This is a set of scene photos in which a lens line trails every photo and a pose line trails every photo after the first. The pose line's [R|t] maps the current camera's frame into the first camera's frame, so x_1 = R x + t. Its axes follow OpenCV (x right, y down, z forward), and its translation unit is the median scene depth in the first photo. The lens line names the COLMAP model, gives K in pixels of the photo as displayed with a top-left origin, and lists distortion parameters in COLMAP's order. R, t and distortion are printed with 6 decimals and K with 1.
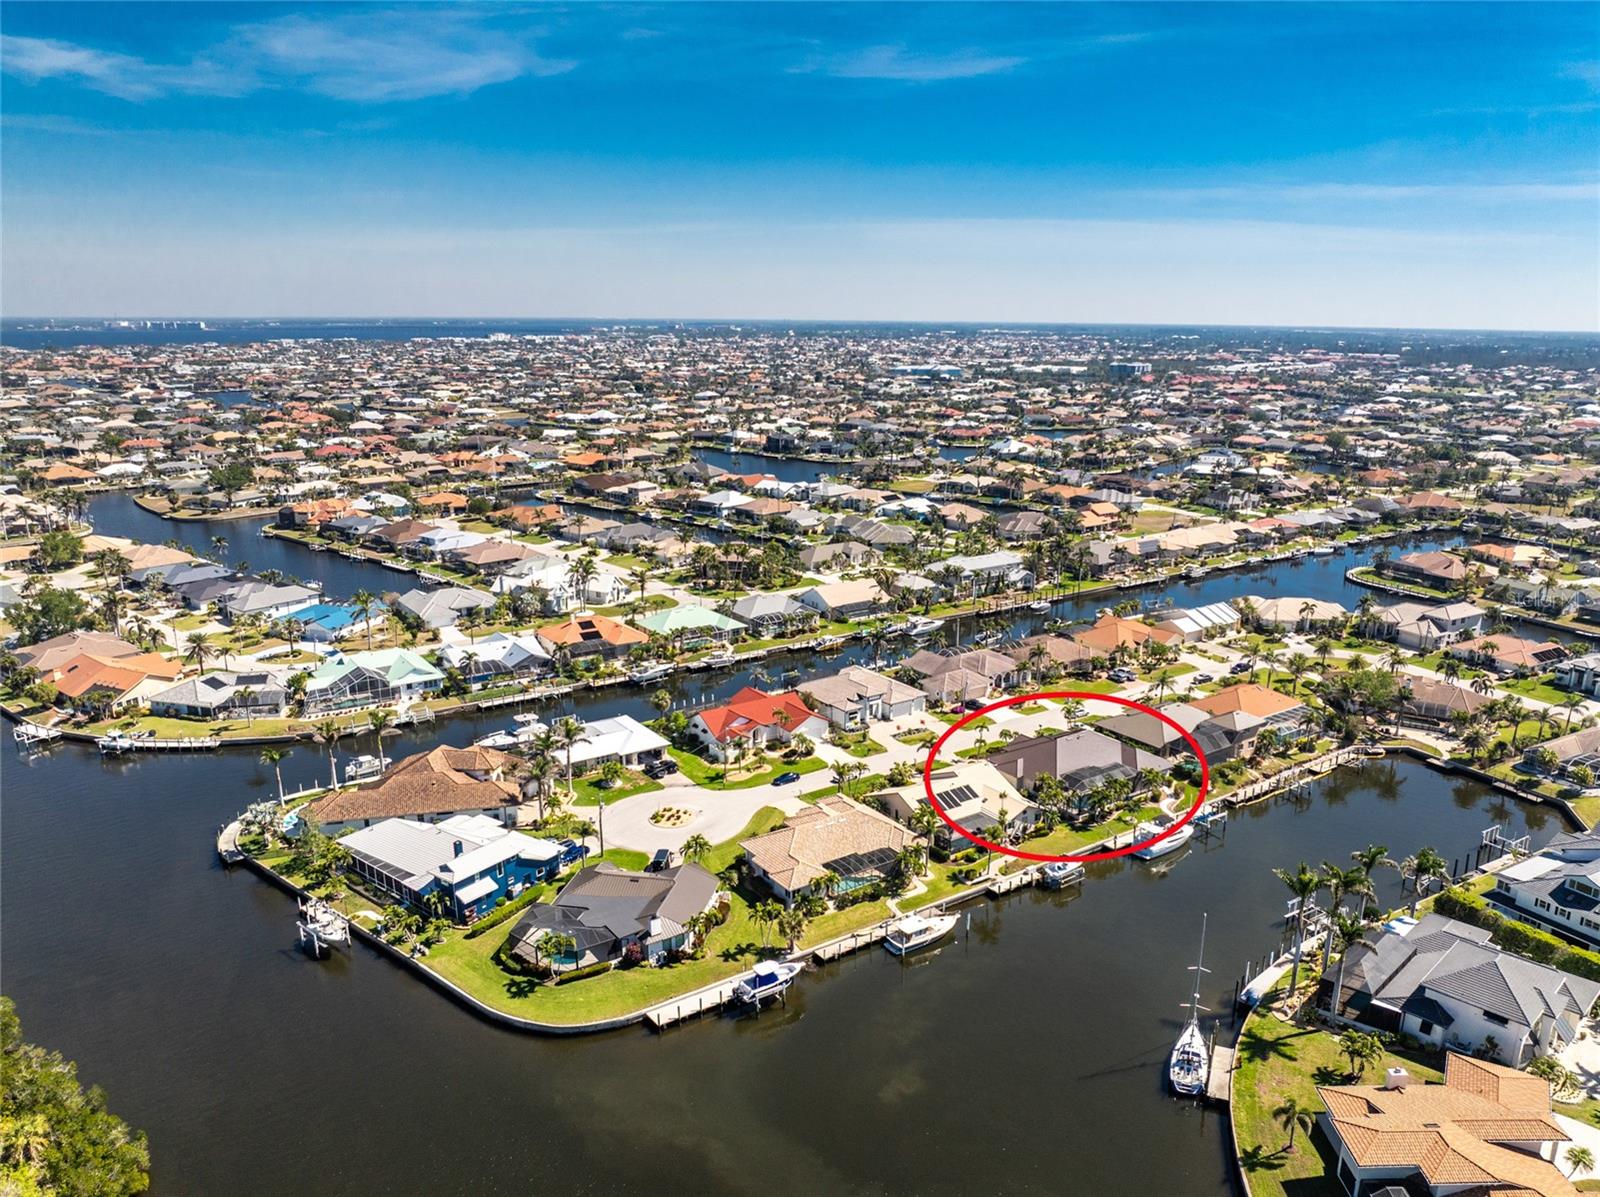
lens RADIAL K [[1145.2, 0, 831.8], [0, 1145.2, 615.5], [0, 0, 1]] dist [-0.035369, -0.001617]
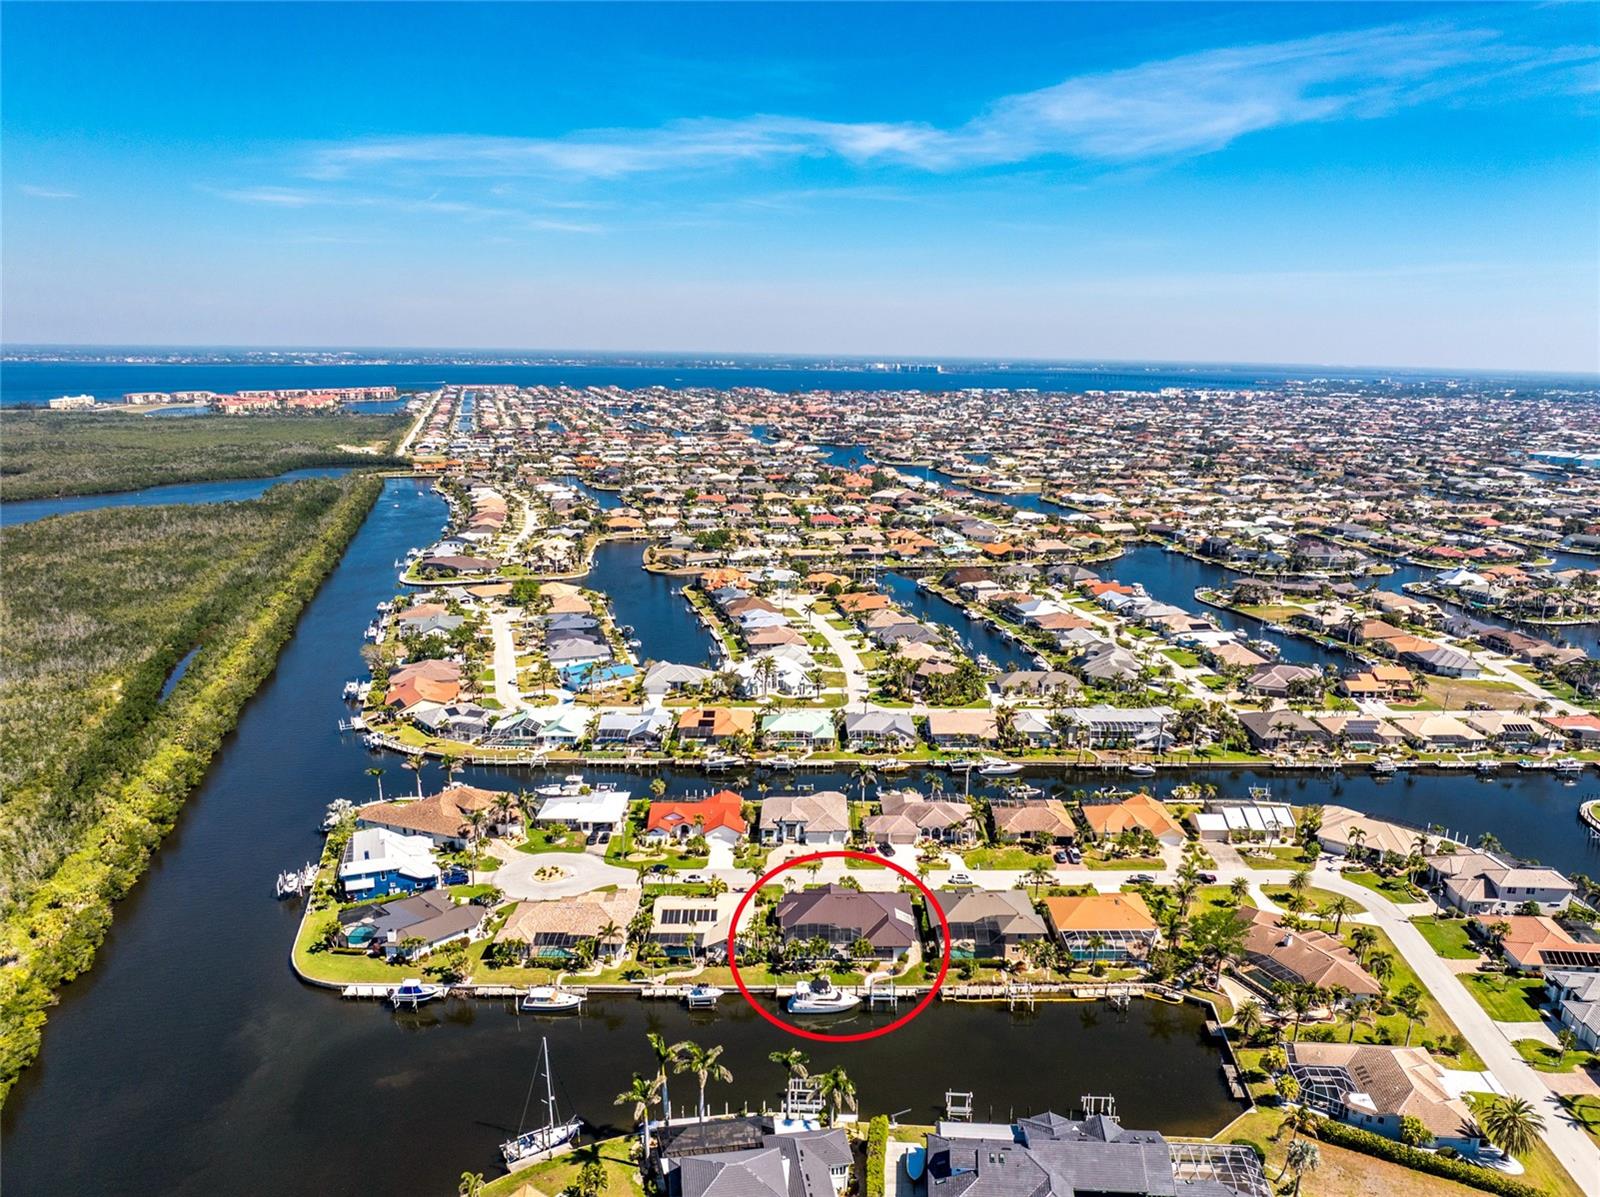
lens RADIAL K [[1145.2, 0, 835.4], [0, 1145.2, 613.5], [0, 0, 1]] dist [-0.035369, -0.001617]
pose [[0.823957, 0.126504, -0.552350, 0.506665], [-0.147219, 0.989080, 0.006918, -0.113491], [0.547194, 0.075616, 0.833583, 0.014948]]
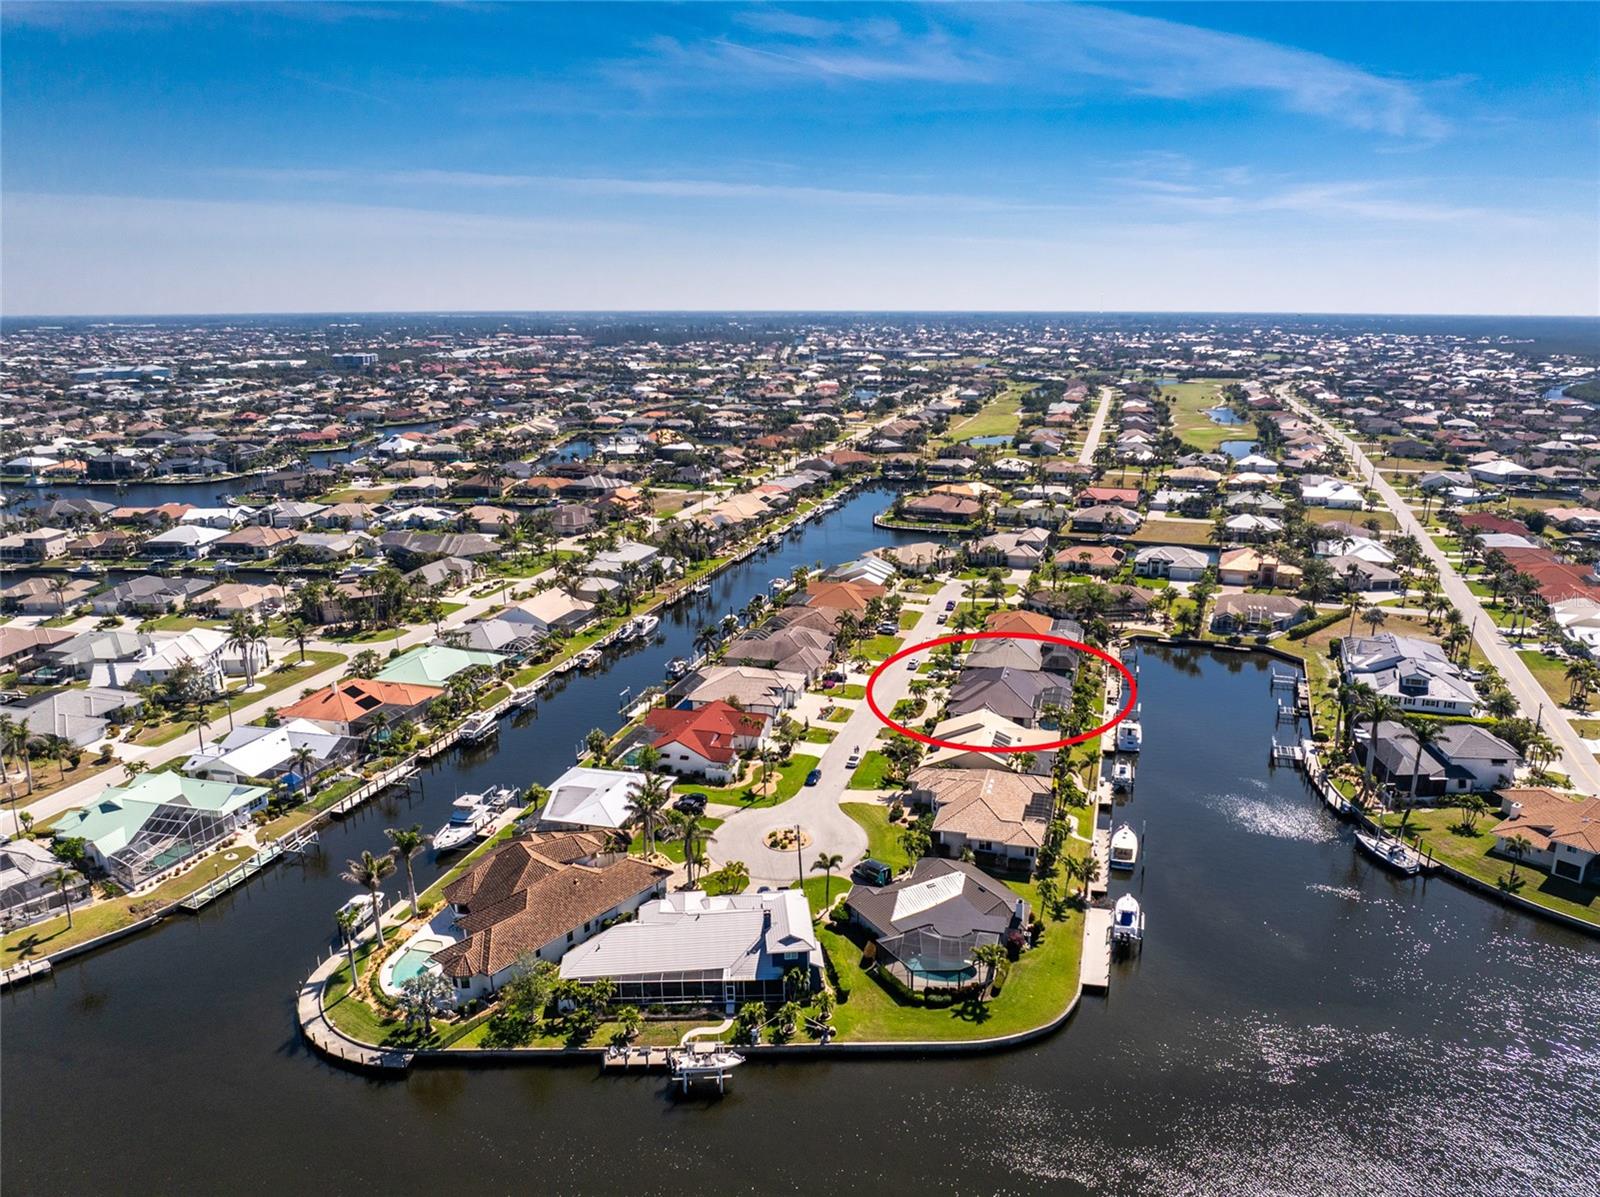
lens RADIAL K [[1169.8, 0, 798.4], [0, 1169.8, 594.4], [0, 0, 1]] dist [-0.034888, -0.009627]
pose [[0.761818, -0.161536, 0.627327, -0.416541], [0.167995, 0.984544, 0.049509, -0.041587], [-0.625629, 0.067671, 0.777180, 0.133671]]
